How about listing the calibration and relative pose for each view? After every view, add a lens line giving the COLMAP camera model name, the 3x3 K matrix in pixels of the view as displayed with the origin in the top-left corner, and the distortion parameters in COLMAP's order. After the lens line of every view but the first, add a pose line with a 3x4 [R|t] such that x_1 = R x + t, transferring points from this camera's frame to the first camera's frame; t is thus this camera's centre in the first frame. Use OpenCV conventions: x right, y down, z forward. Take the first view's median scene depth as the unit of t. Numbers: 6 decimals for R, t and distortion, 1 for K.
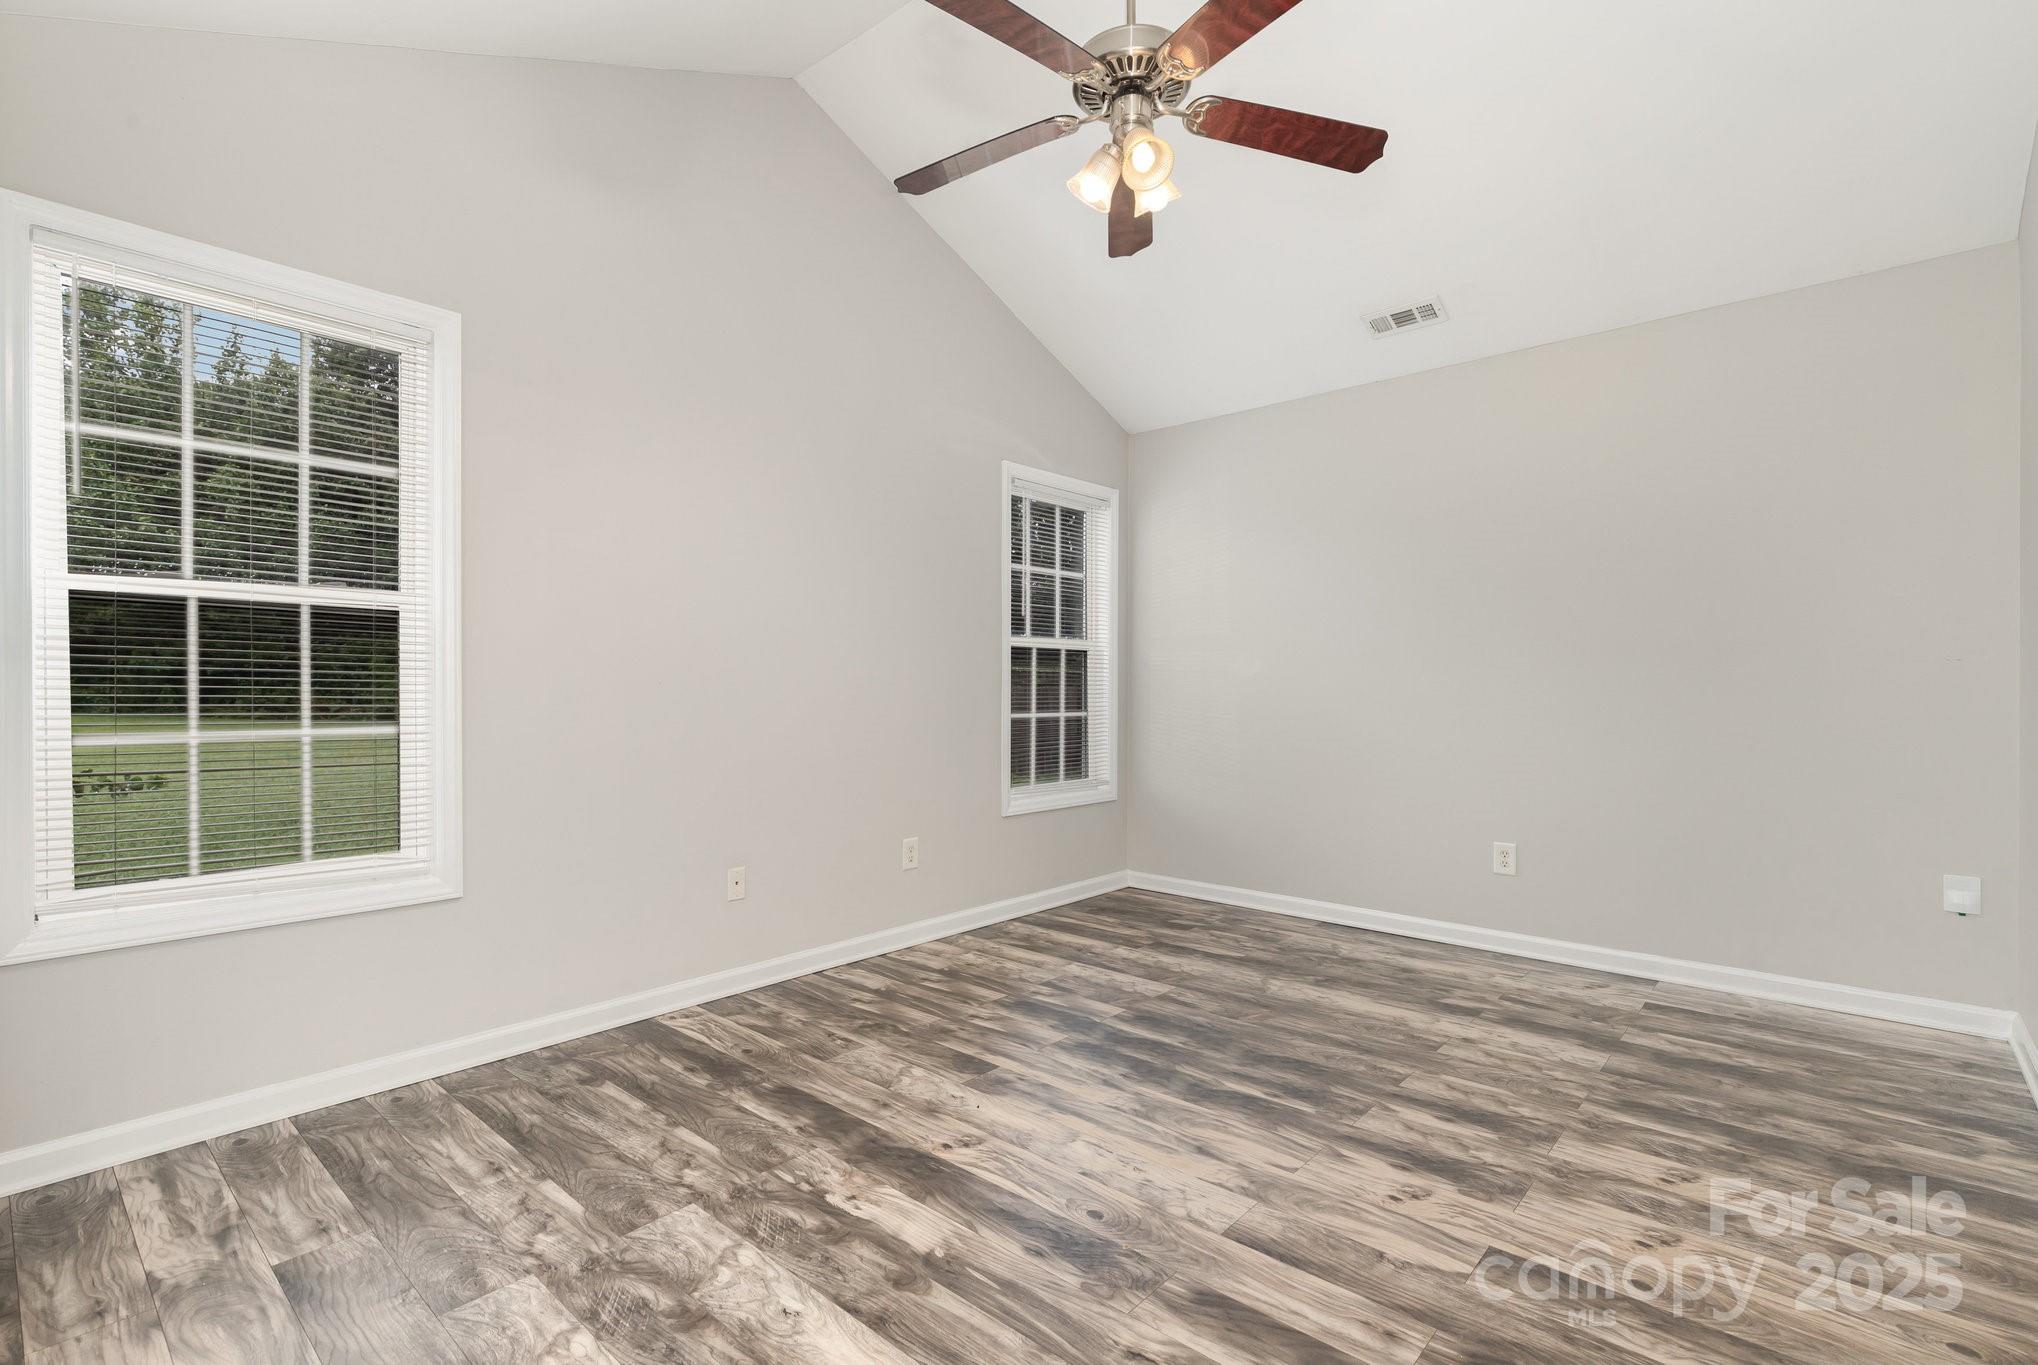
lens RADIAL K [[943.0, 0, 1026.0], [0, 943.0, 681.1], [0, 0, 1]] dist [0.010167, -0.001079]
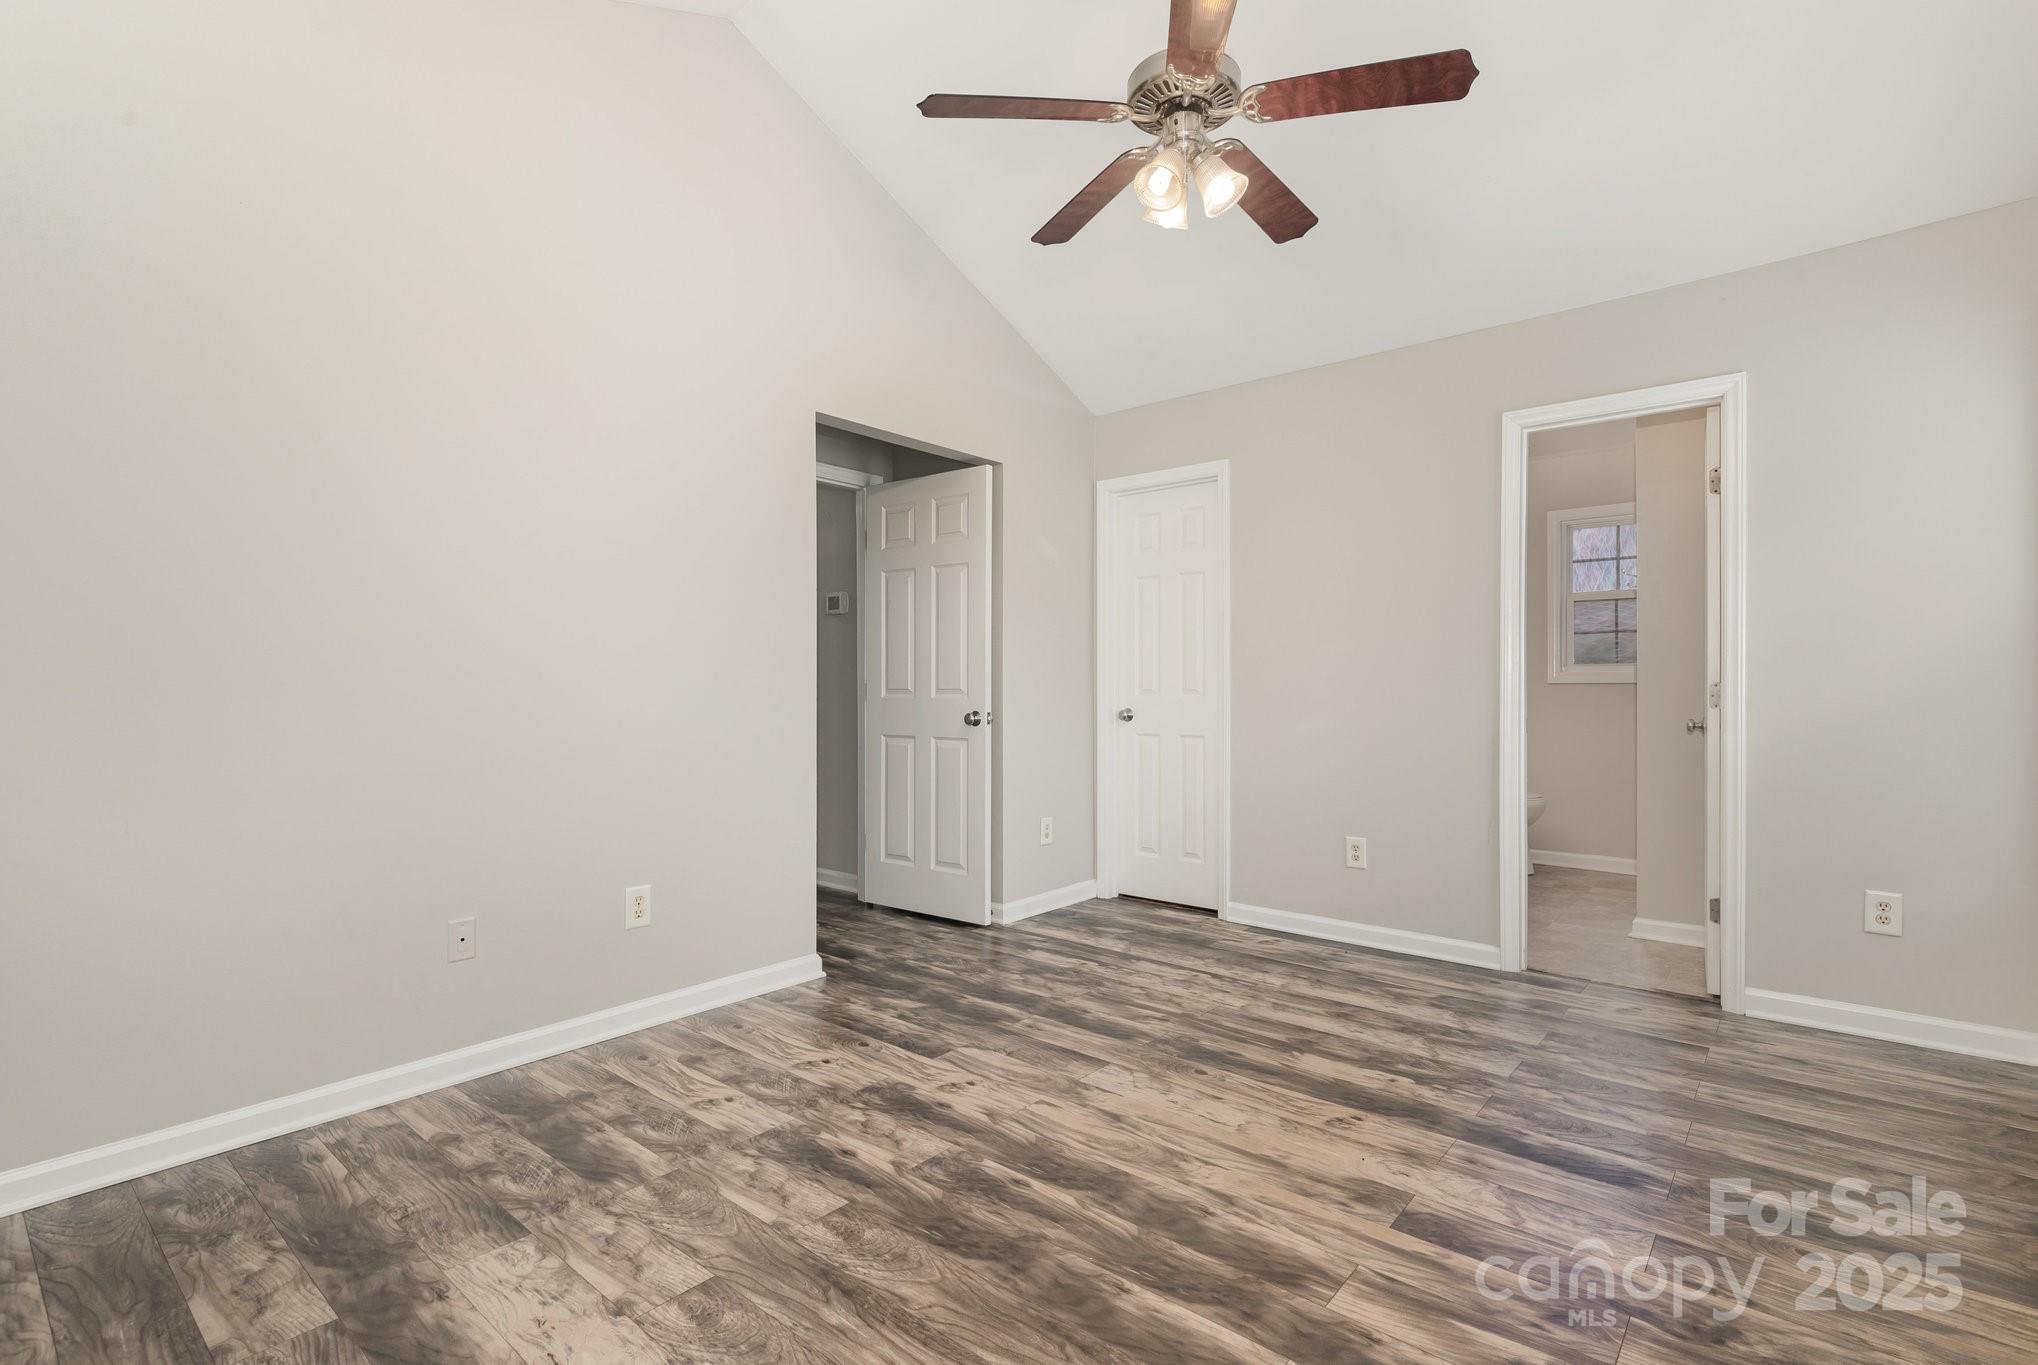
lens RADIAL K [[943.0, 0, 1017.4], [0, 943.0, 690.0], [0, 0, 1]] dist [0.010167, -0.001079]
pose [[-0.999863, 0.000024, -0.016531, 0.304987], [0.000105, 0.999988, -0.004883, 0.018036], [0.016531, -0.004884, -0.999851, 2.000262]]
